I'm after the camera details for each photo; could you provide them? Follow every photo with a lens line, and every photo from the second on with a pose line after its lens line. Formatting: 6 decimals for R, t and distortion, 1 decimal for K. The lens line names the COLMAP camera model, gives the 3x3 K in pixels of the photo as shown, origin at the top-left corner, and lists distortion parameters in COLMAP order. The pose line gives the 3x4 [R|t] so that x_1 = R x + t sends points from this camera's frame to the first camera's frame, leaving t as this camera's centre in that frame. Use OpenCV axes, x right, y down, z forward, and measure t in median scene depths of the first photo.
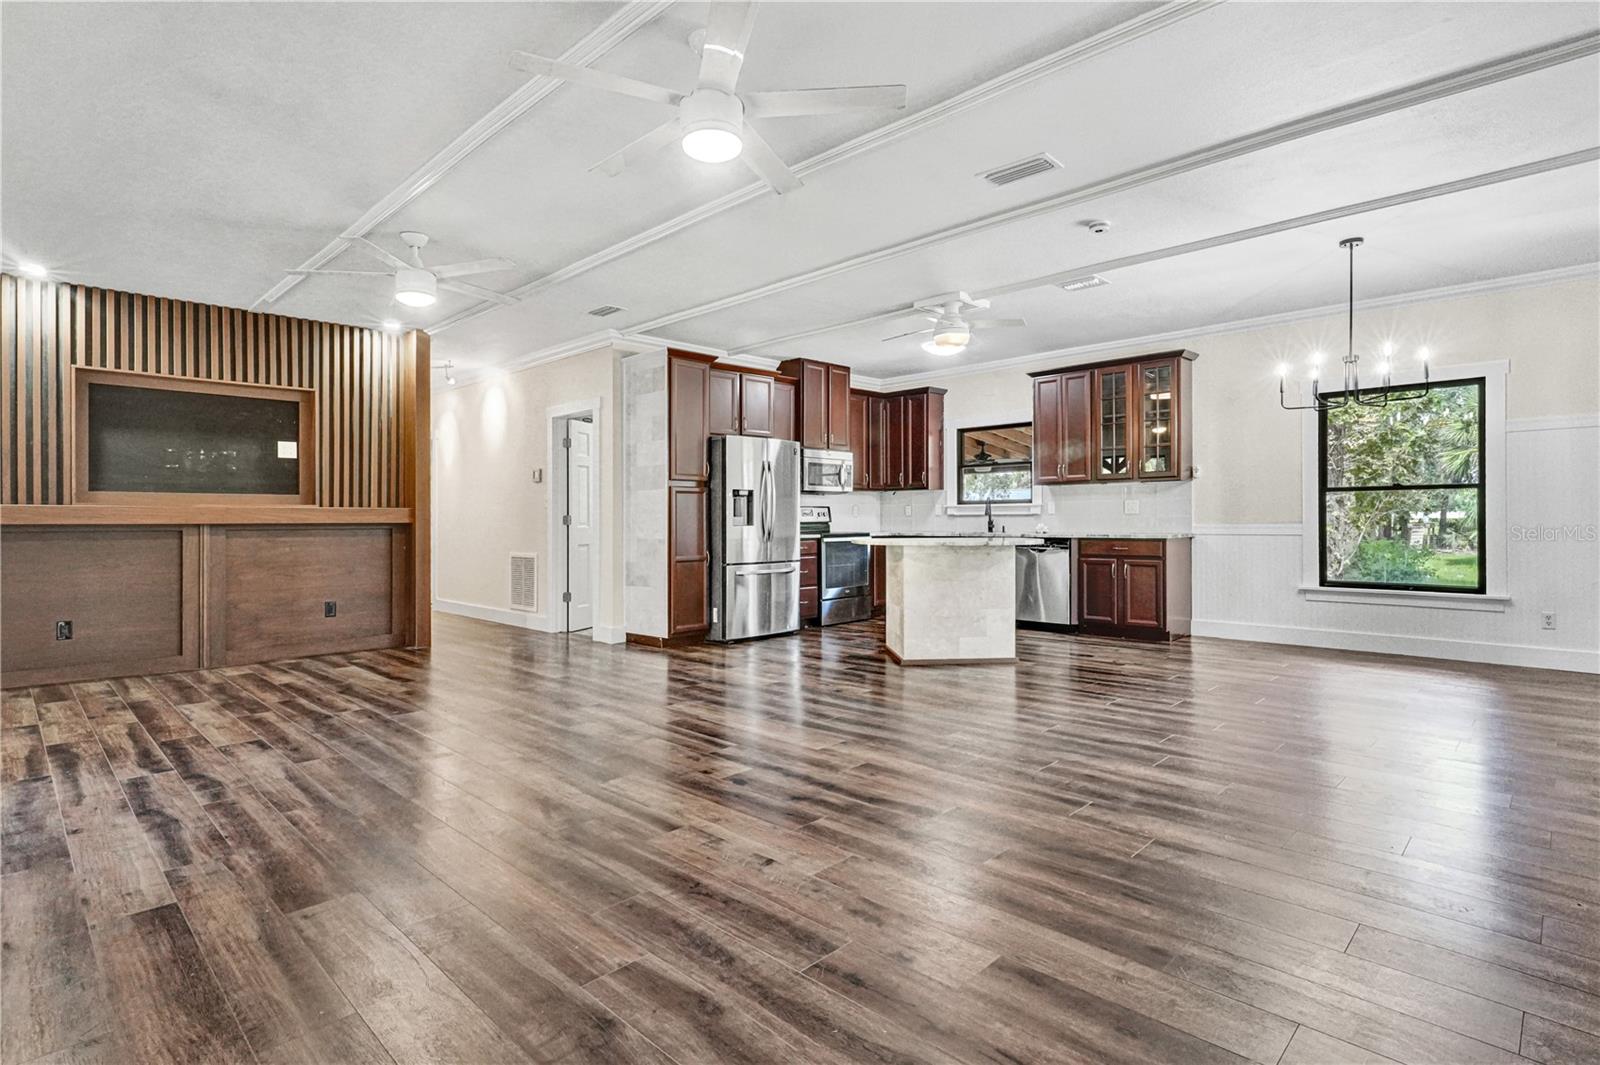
lens RADIAL K [[822.9, 0, 803.5], [0, 822.9, 542.4], [0, 0, 1]] dist [-0.000131, -0.000489]
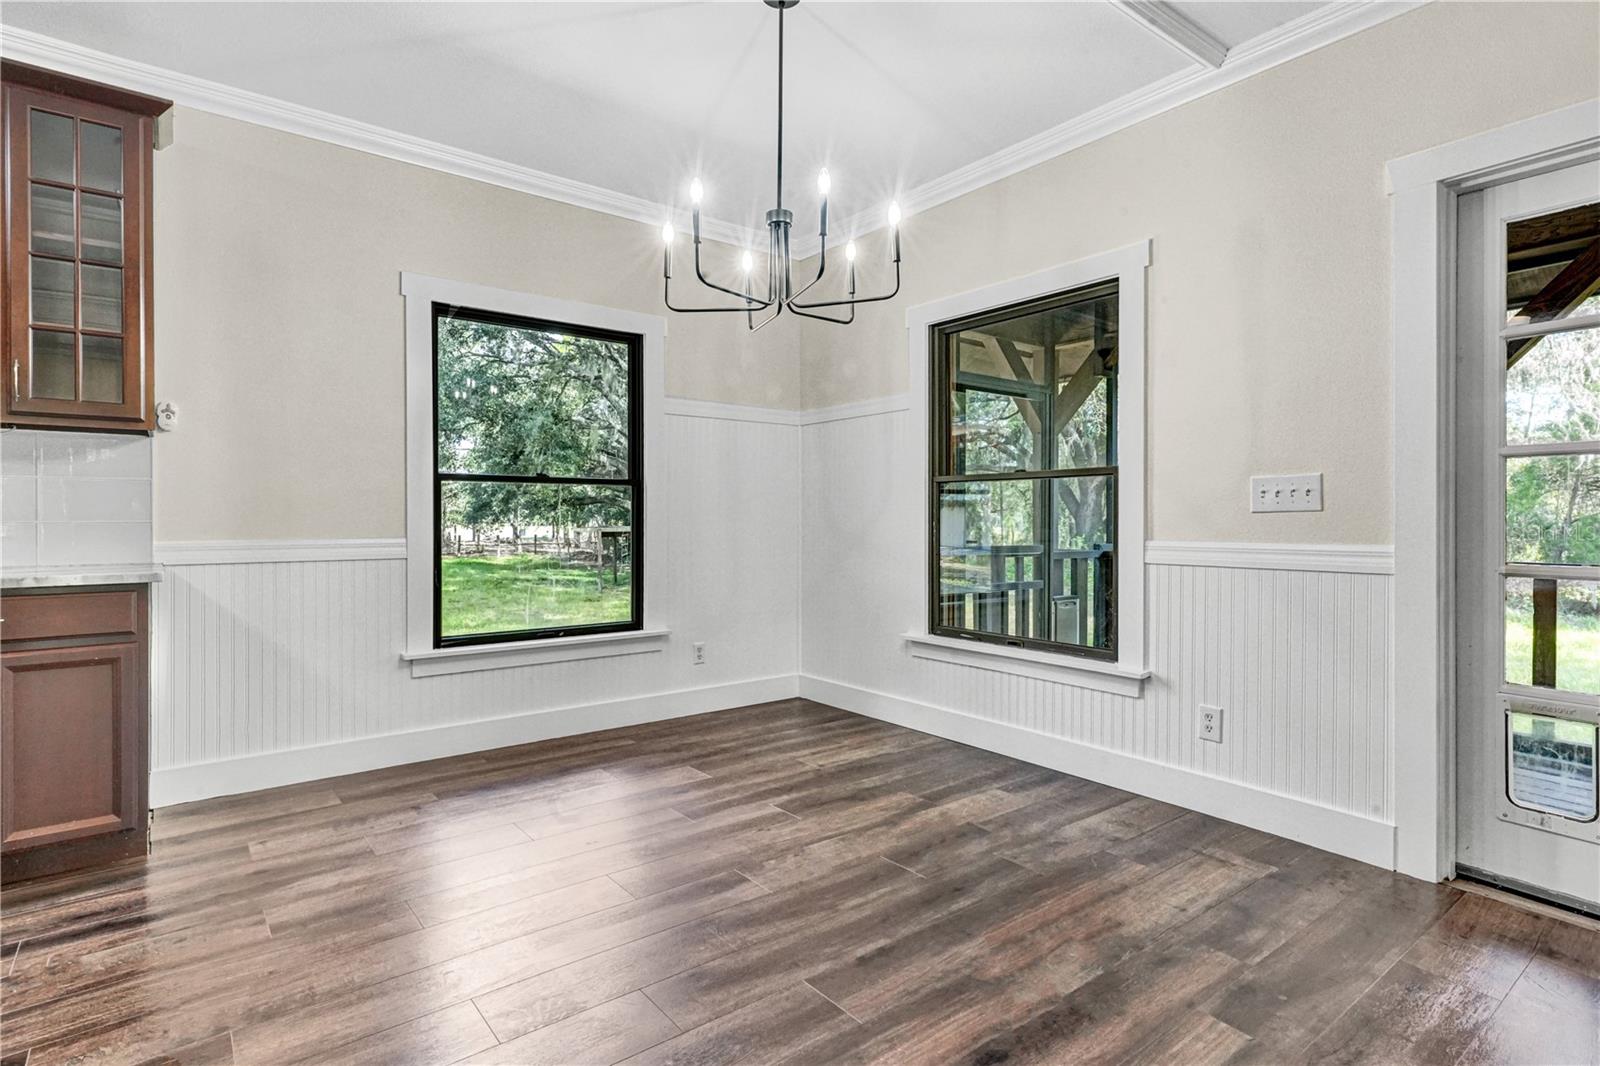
lens RADIAL K [[822.9, 0, 847.6], [0, 822.9, 524.4], [0, 0, 1]] dist [-0.000131, -0.000489]
pose [[0.112796, 0.005088, 0.993605, 0.104418], [0.027953, 0.999575, -0.008291, -0.014841], [-0.993225, 0.028709, 0.112605, 0.563946]]
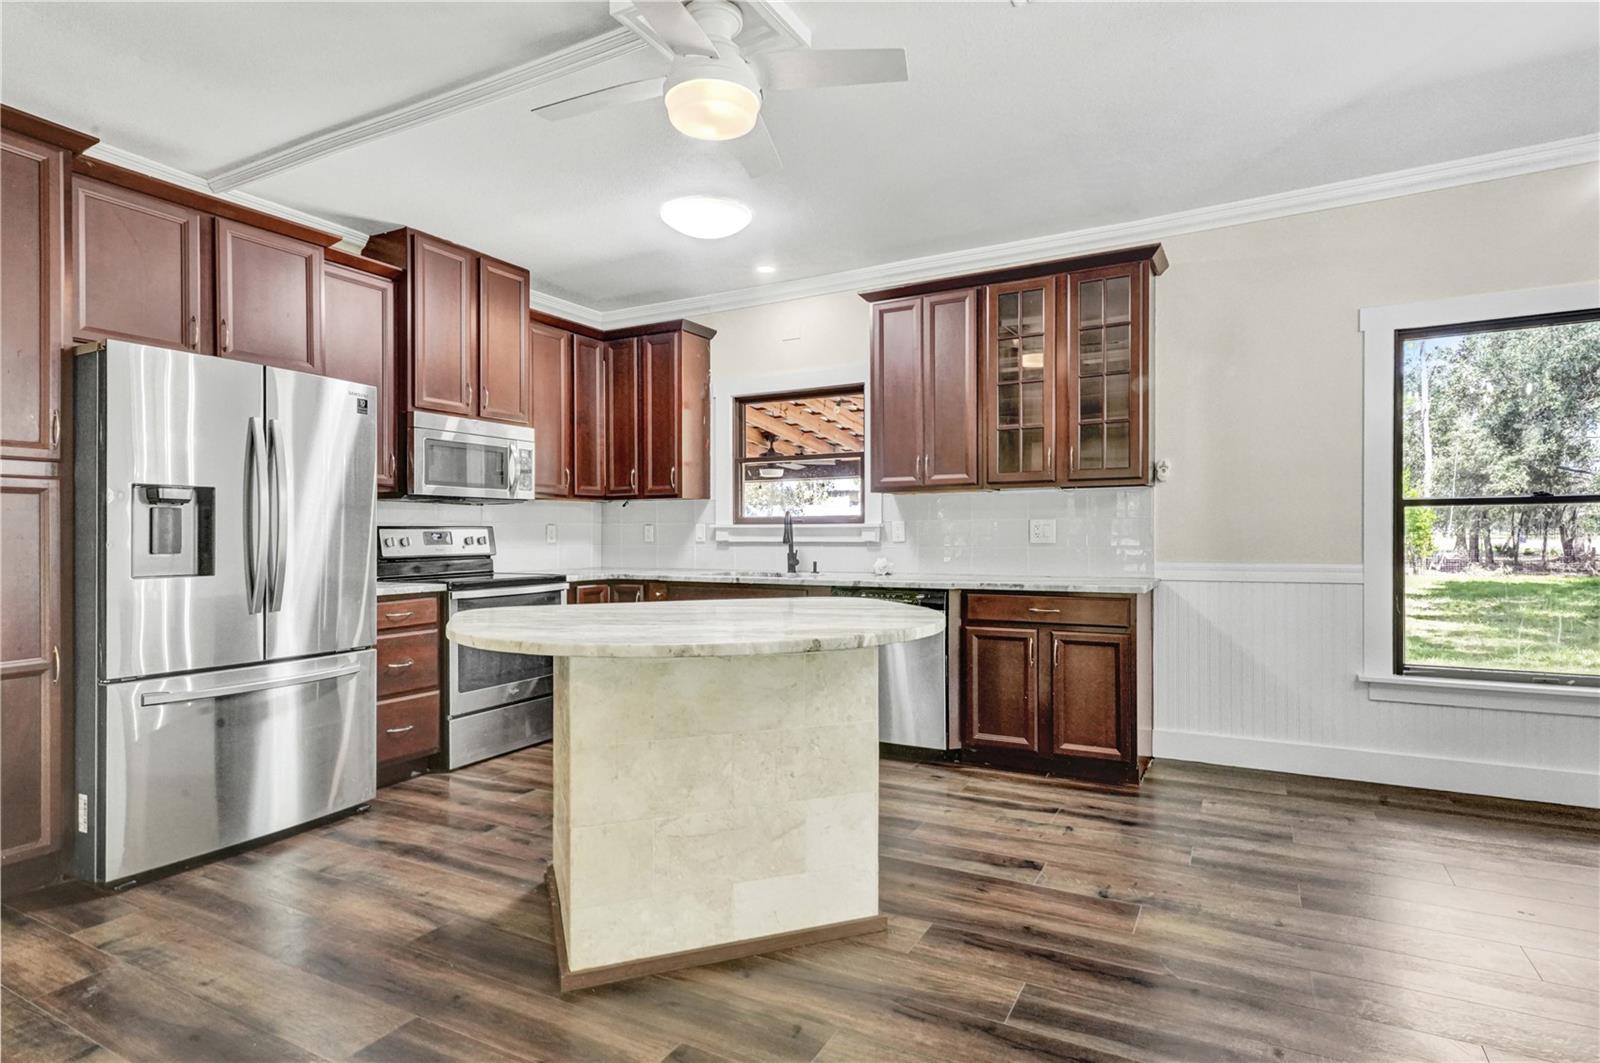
lens RADIAL K [[822.9, 0, 778.1], [0, 822.9, 536.5], [0, 0, 1]] dist [-0.000131, -0.000489]
pose [[0.973172, 0.000845, 0.230076, 0.091880], [0.006163, 0.999539, -0.029740, -0.022020], [-0.229995, 0.030360, 0.972718, 0.468800]]
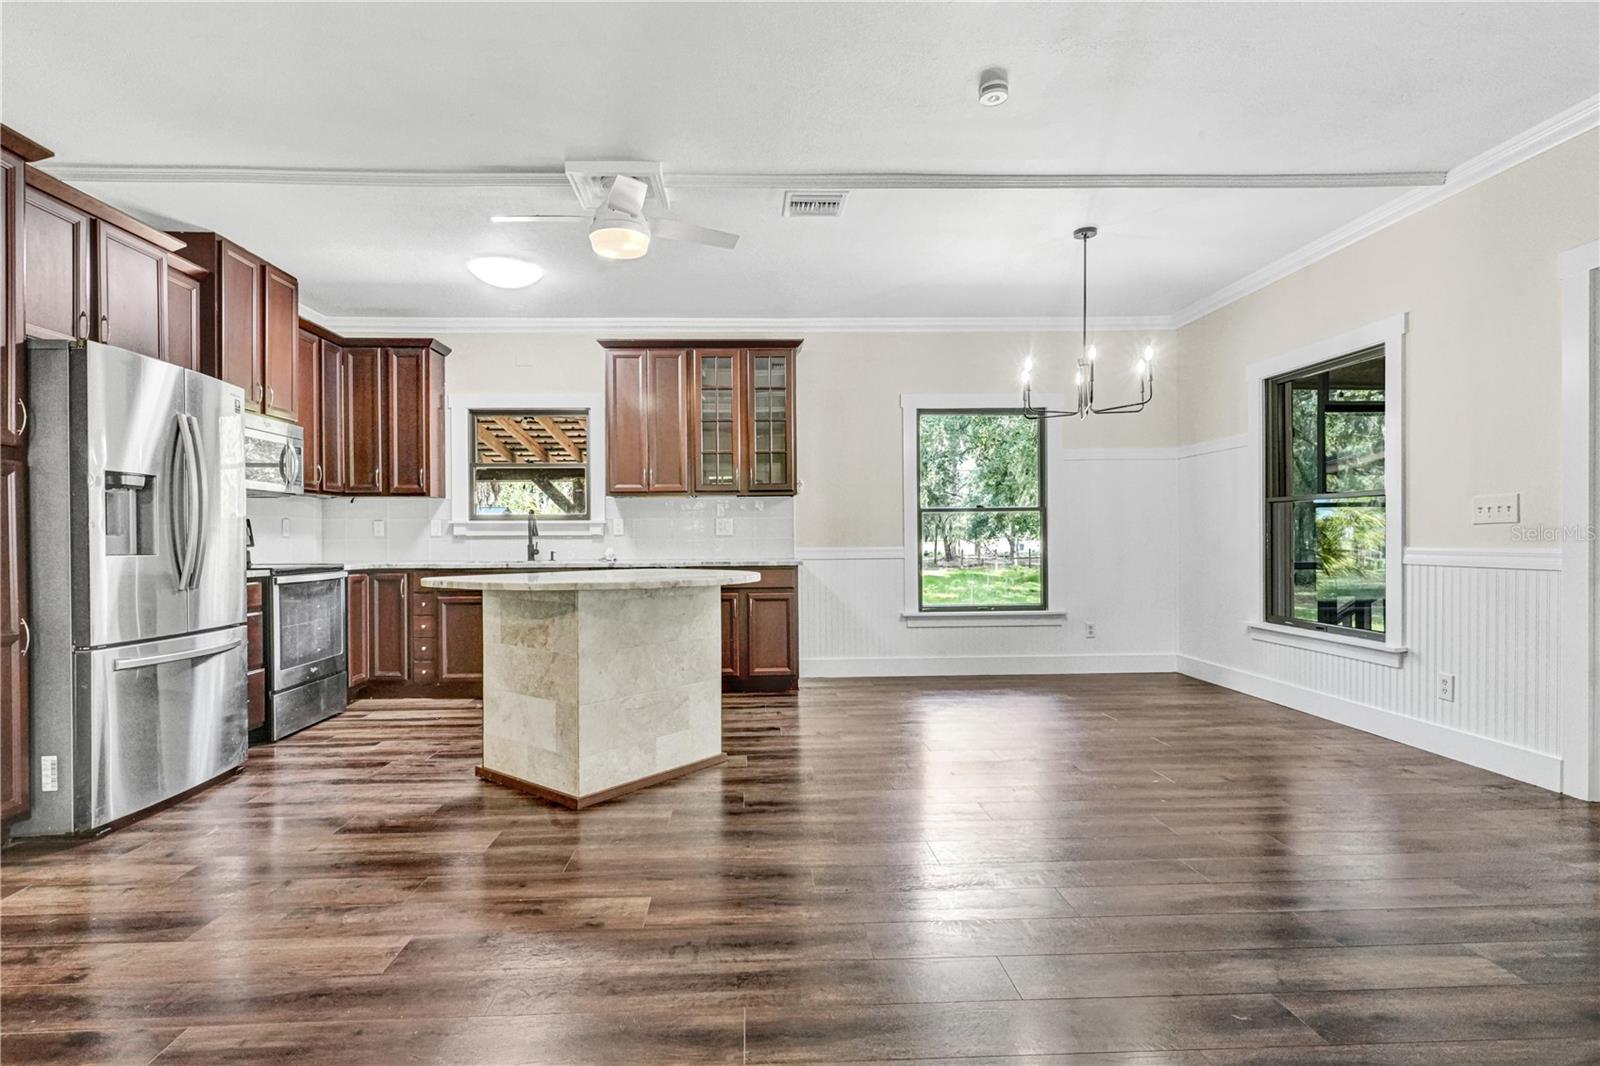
lens RADIAL K [[822.9, 0, 790.7], [0, 822.9, 537.7], [0, 0, 1]] dist [-0.000131, -0.000489]
pose [[0.688652, 0.002139, 0.725088, -0.130474], [0.026185, 0.999270, -0.027817, -0.007311], [-0.724619, 0.038143, 0.688094, 0.382817]]
